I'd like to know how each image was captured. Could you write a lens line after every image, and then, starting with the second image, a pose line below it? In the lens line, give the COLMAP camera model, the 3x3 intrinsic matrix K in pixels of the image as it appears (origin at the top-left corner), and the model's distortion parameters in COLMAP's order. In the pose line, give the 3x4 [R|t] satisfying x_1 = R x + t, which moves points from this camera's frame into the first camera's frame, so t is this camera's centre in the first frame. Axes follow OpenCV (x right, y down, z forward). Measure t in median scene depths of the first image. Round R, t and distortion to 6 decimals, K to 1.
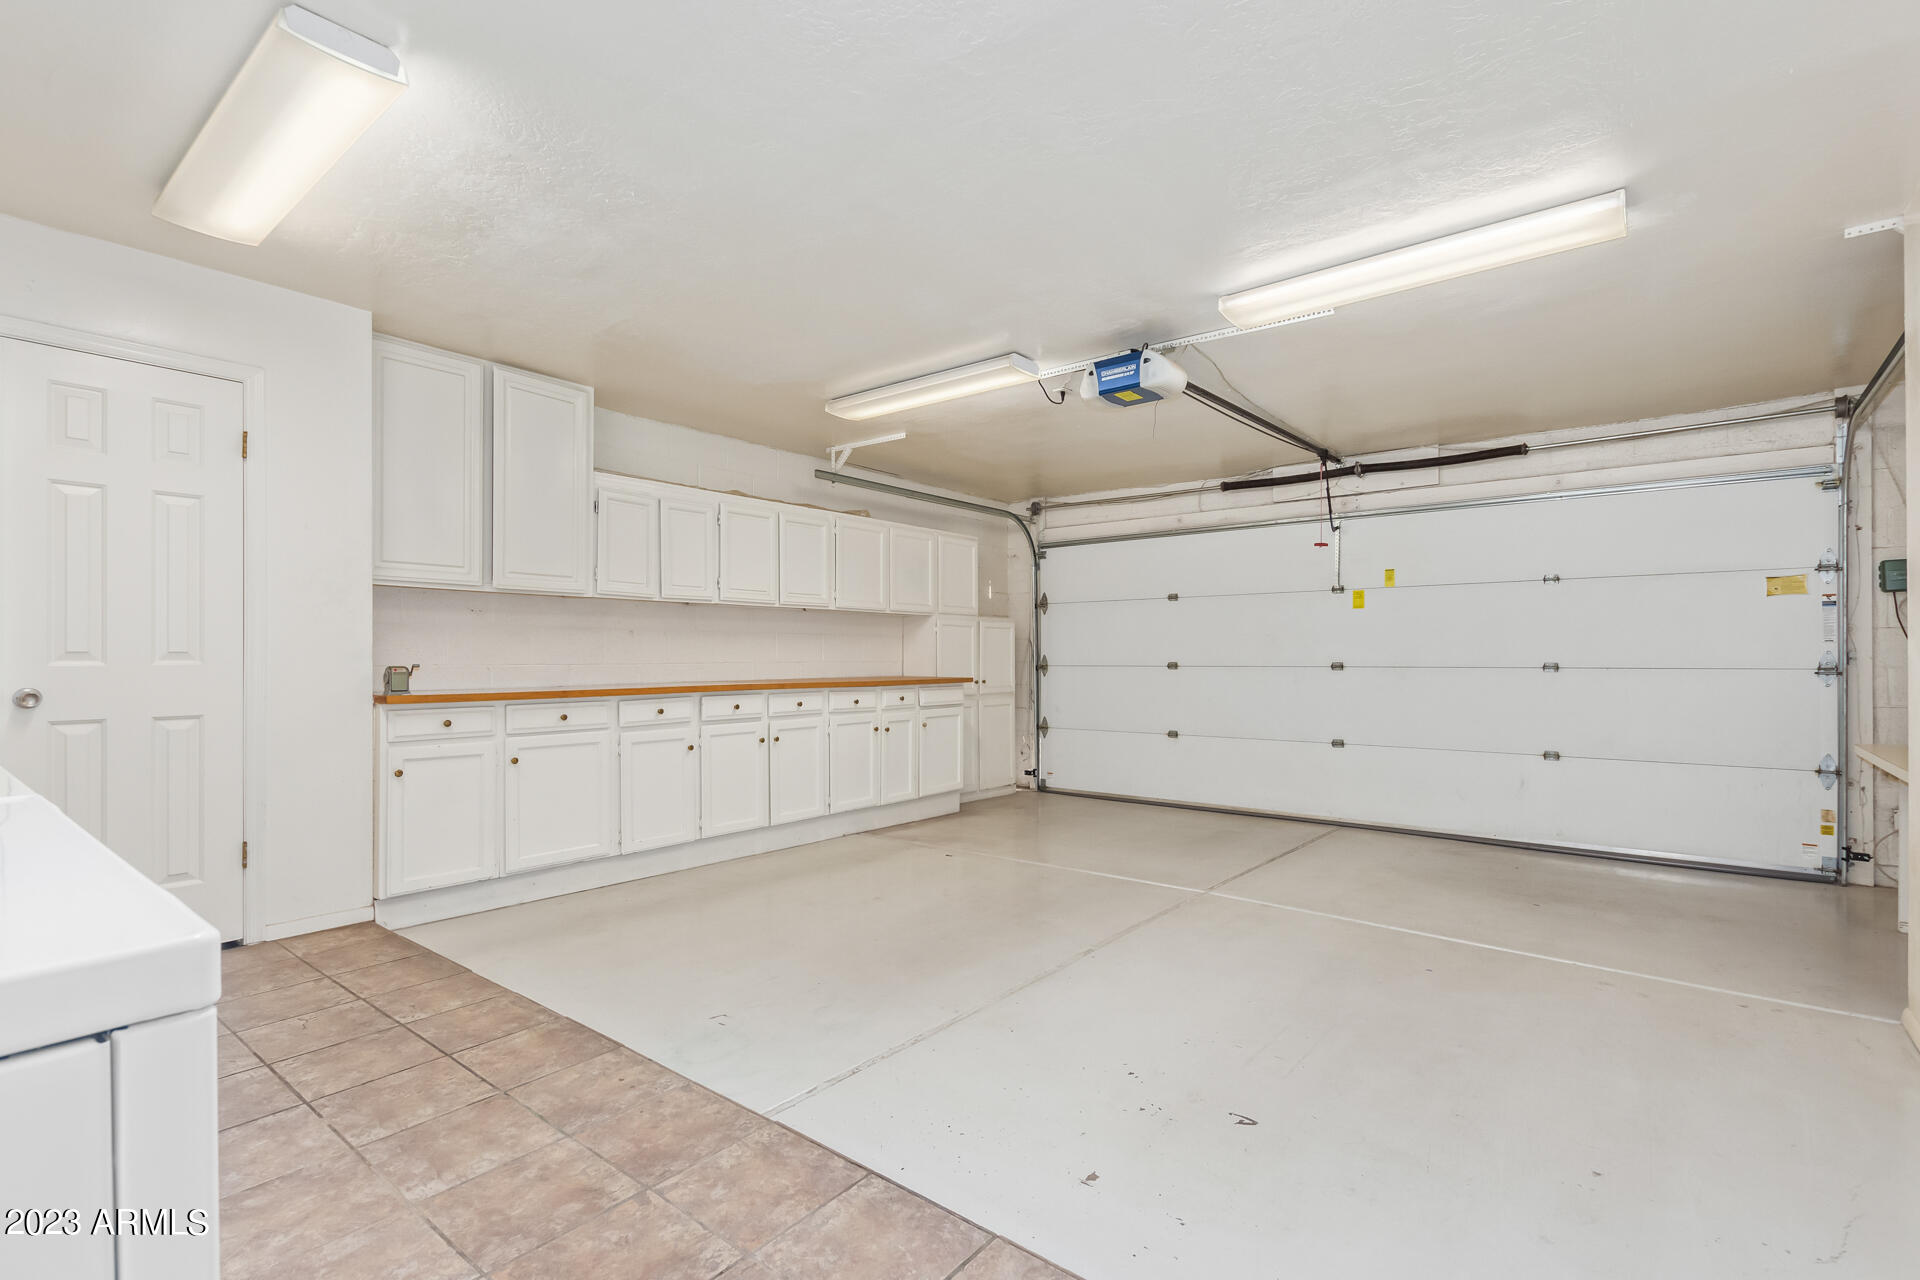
lens RADIAL K [[894.2, 0, 950.0], [0, 894.2, 649.6], [0, 0, 1]] dist [0.003060, 0.000554]
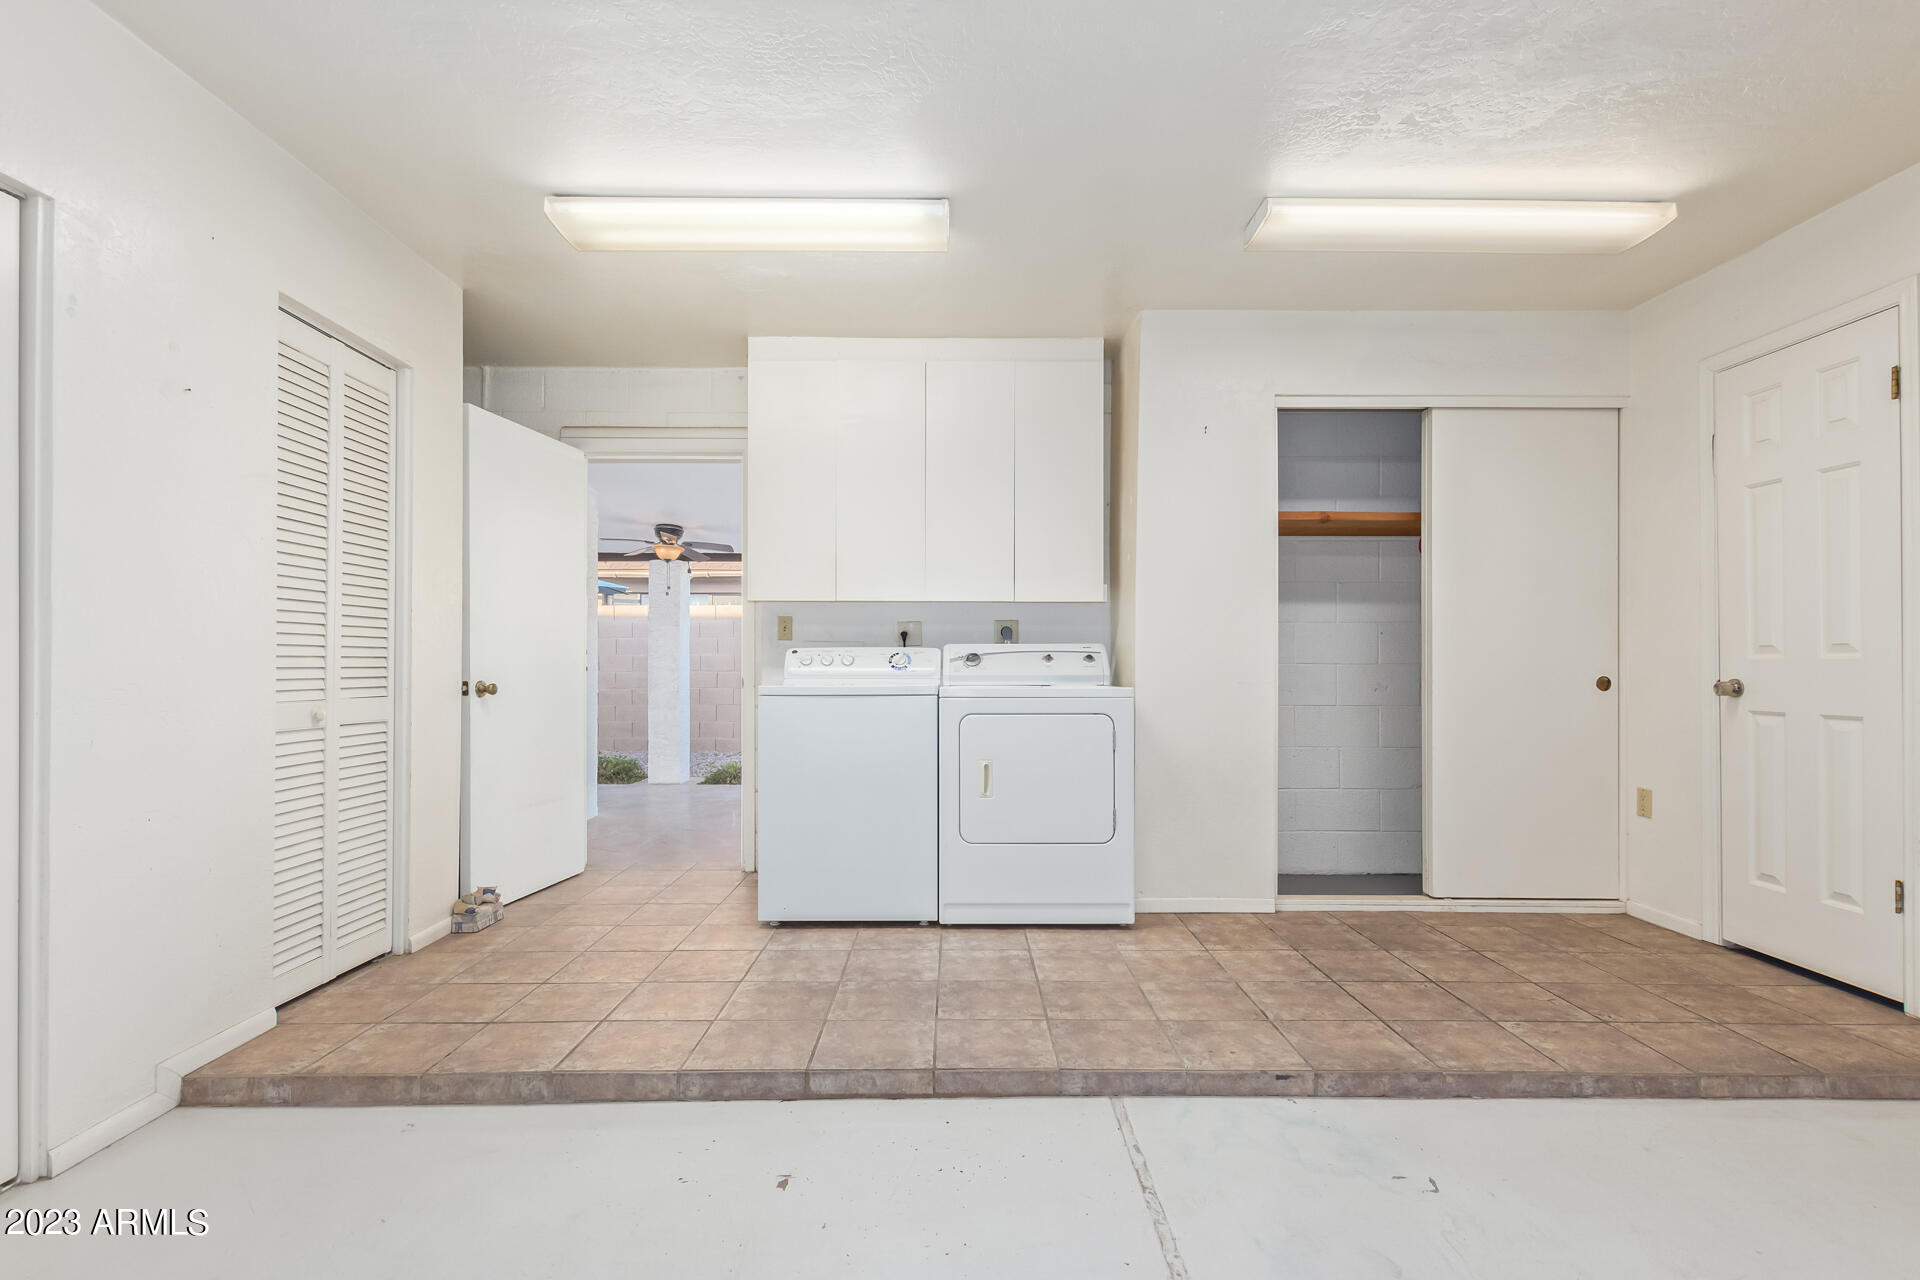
lens RADIAL K [[894.2, 0, 955.7], [0, 894.2, 651.4], [0, 0, 1]] dist [0.003060, 0.000554]
pose [[-0.776543, -0.009360, -0.629995, 0.494884], [0.001294, 0.999864, -0.016451, 0.031201], [0.630063, -0.013590, -0.776425, 1.480803]]
